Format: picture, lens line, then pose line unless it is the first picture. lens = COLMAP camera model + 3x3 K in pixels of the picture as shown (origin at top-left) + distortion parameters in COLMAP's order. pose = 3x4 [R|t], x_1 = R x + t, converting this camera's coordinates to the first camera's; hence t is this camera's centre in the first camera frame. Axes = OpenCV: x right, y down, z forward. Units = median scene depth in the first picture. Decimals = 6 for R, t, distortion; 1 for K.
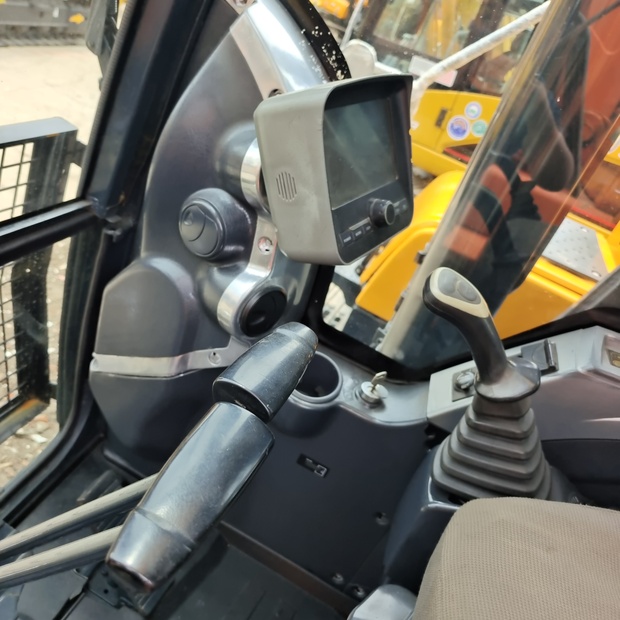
lens RADIAL K [[594.8, 0, 310.6], [0, 594.8, 319.4], [0, 0, 1]] dist [0.112485, -0.151913]
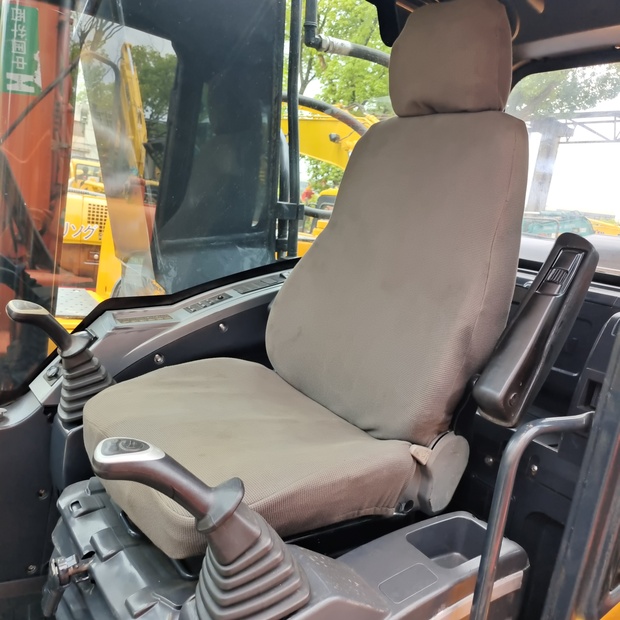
lens RADIAL K [[594.8, 0, 310.6], [0, 594.8, 319.4], [0, 0, 1]] dist [0.112485, -0.151913]
pose [[0.638836, -0.367576, 0.675852, -0.365802], [0.461916, 0.885775, 0.045130, 0.237743], [-0.615242, 0.283356, 0.735654, -0.700309]]
